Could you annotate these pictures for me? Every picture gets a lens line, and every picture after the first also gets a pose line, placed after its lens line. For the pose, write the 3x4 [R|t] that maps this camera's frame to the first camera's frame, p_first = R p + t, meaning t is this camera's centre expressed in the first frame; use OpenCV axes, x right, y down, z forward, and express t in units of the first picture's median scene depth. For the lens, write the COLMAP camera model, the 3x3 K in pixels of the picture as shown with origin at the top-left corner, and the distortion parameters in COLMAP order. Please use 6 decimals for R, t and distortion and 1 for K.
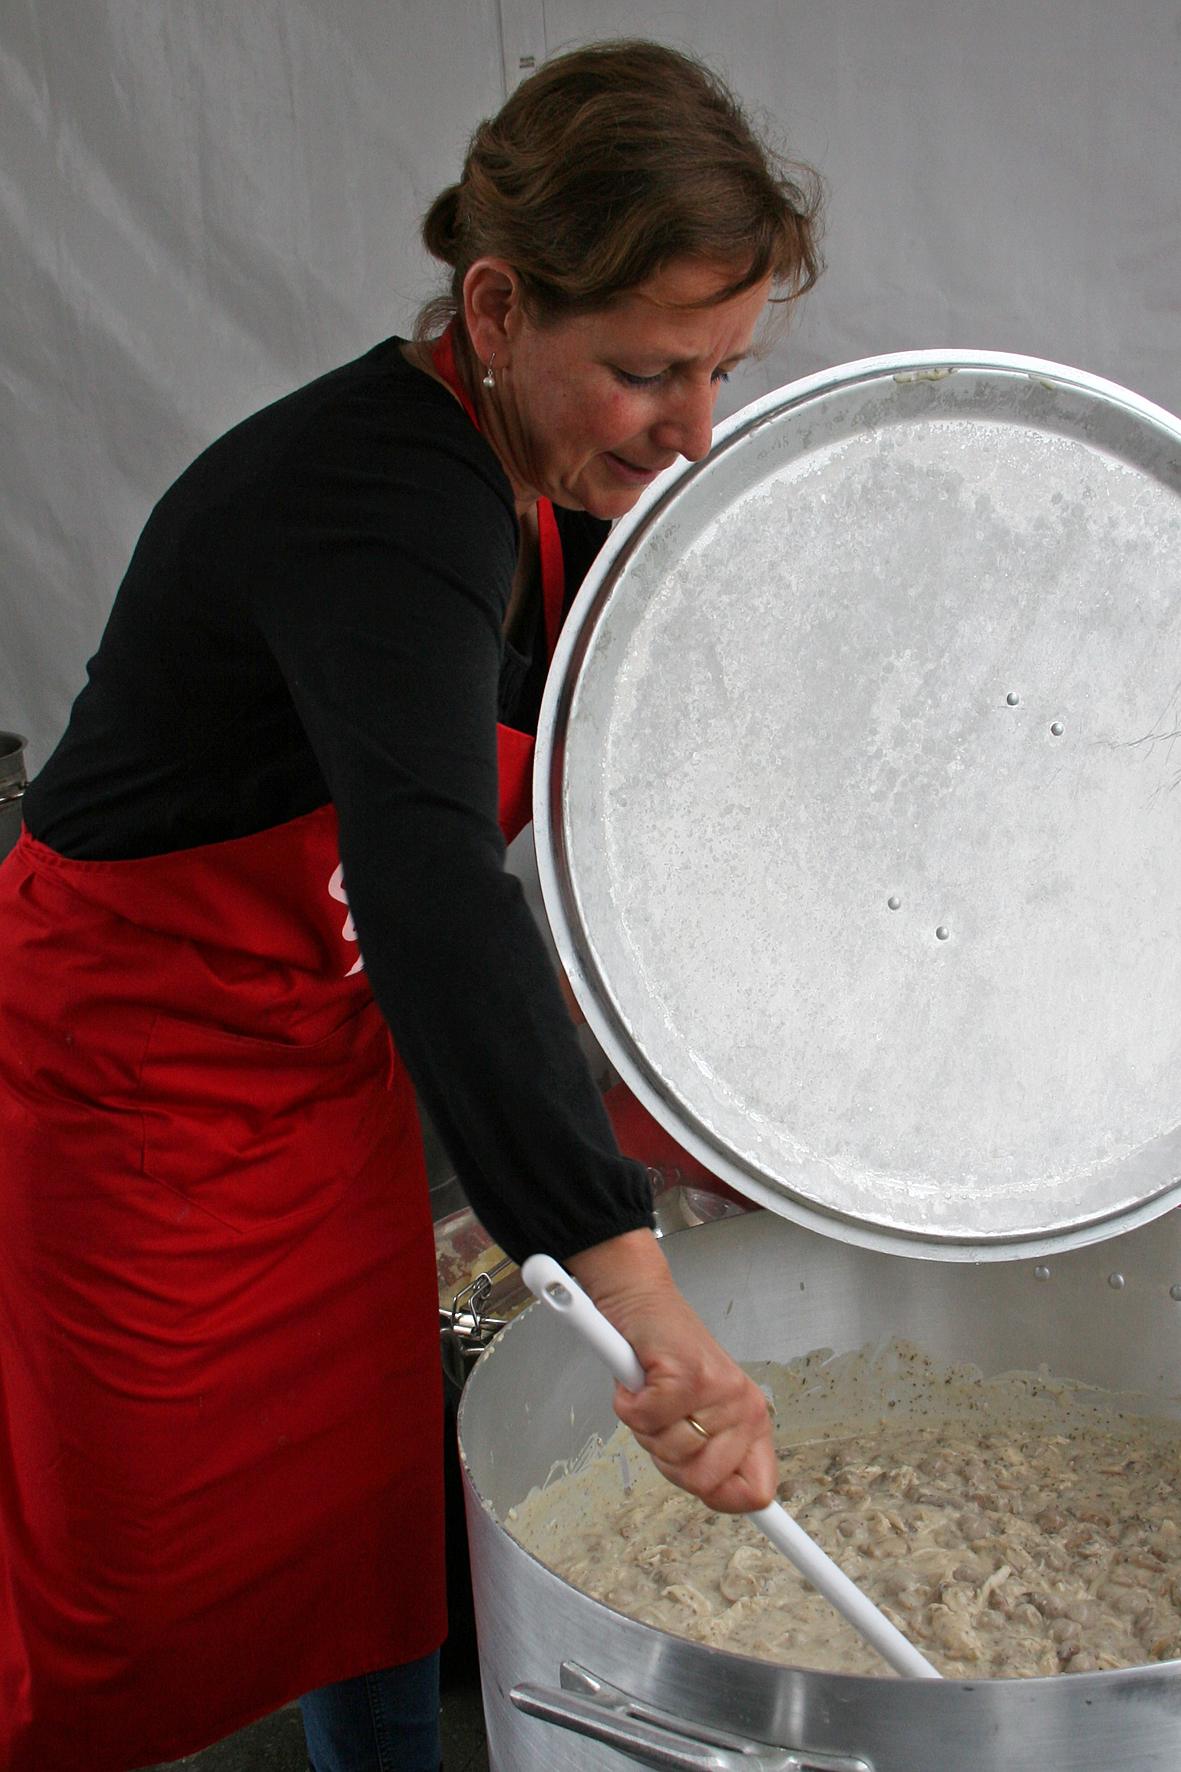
lens RADIAL K [[2017.5, 0, 590.5], [0, 2017.5, 886.0], [0, 0, 1]] dist [-0.151276, 0.013089]
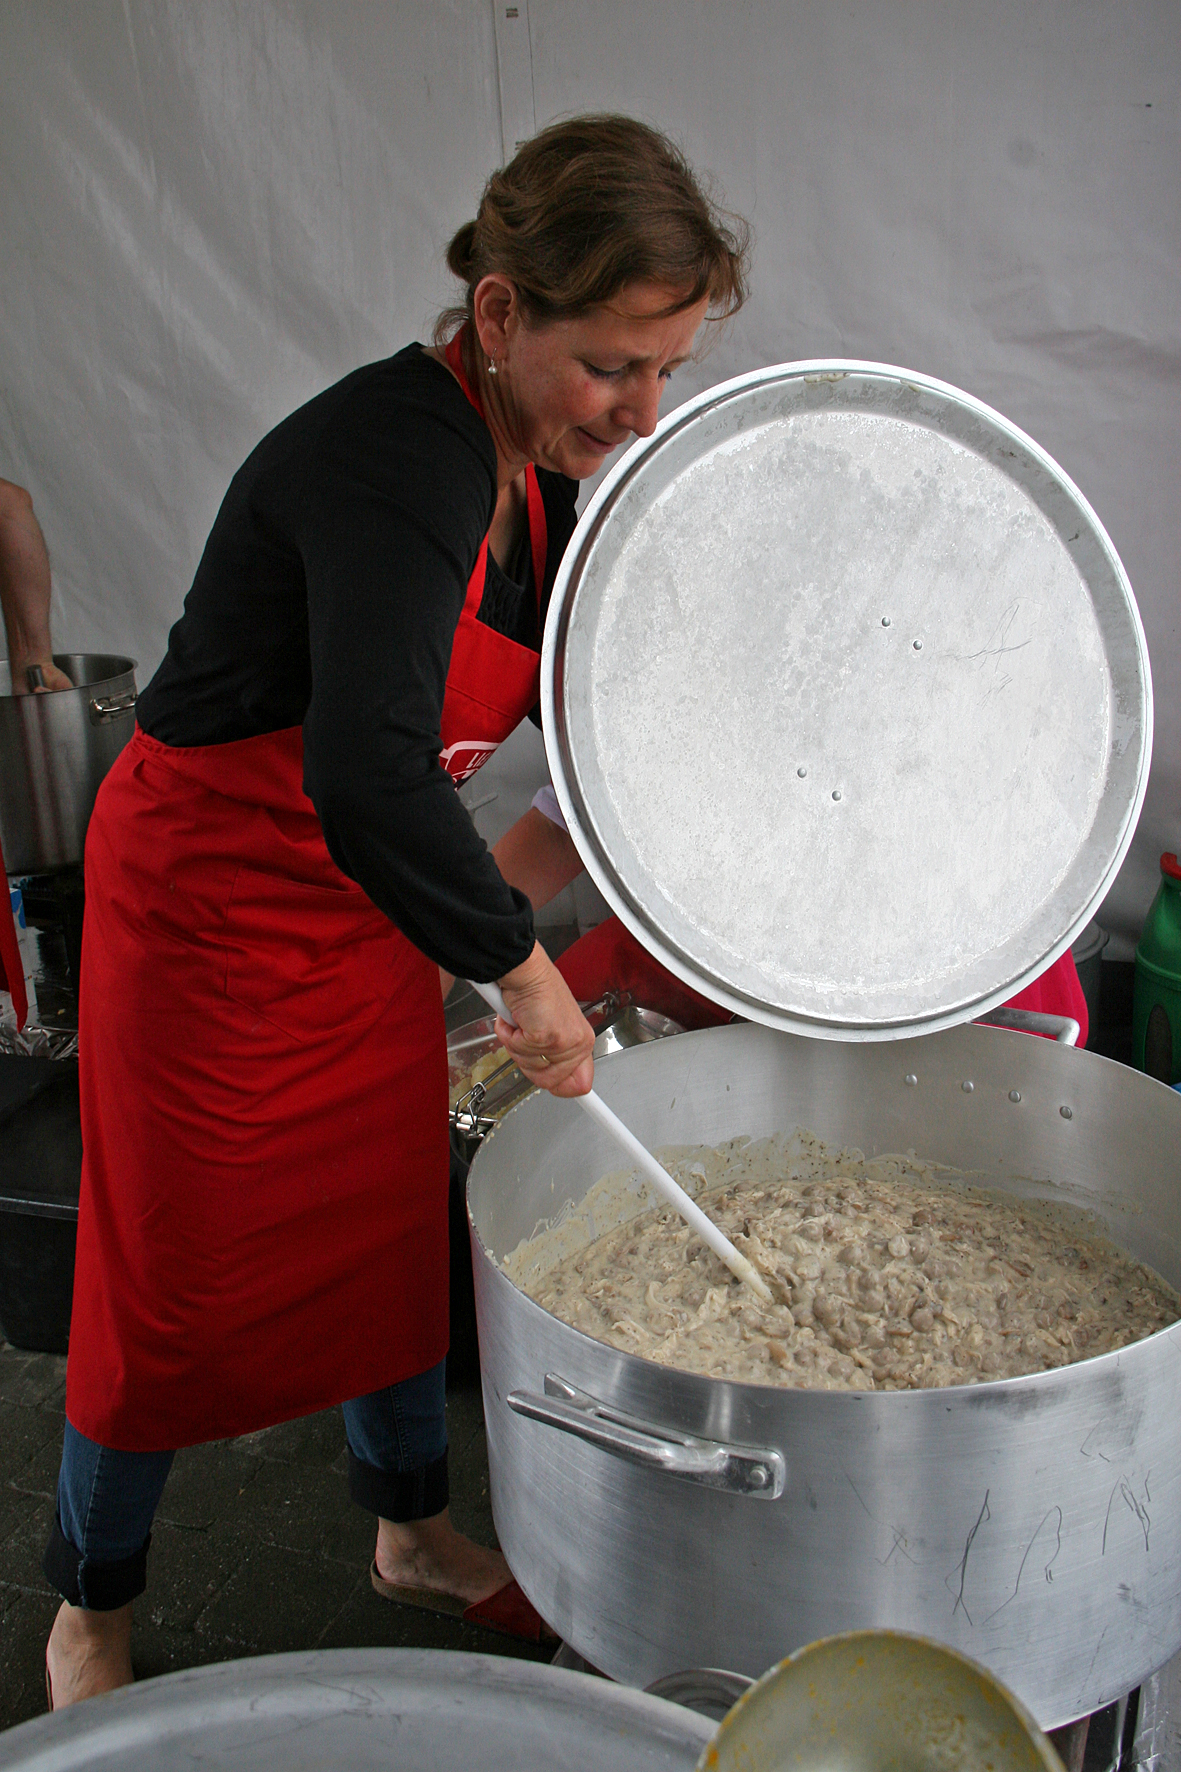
lens RADIAL K [[2017.5, 0, 590.5], [0, 2017.5, 886.0], [0, 0, 1]] dist [-0.151276, 0.013089]
pose [[0.984253, -0.002908, 0.176740, -0.222761], [0.003323, 0.999992, -0.002053, 0.086022], [-0.176733, 0.002608, 0.984255, -0.287074]]
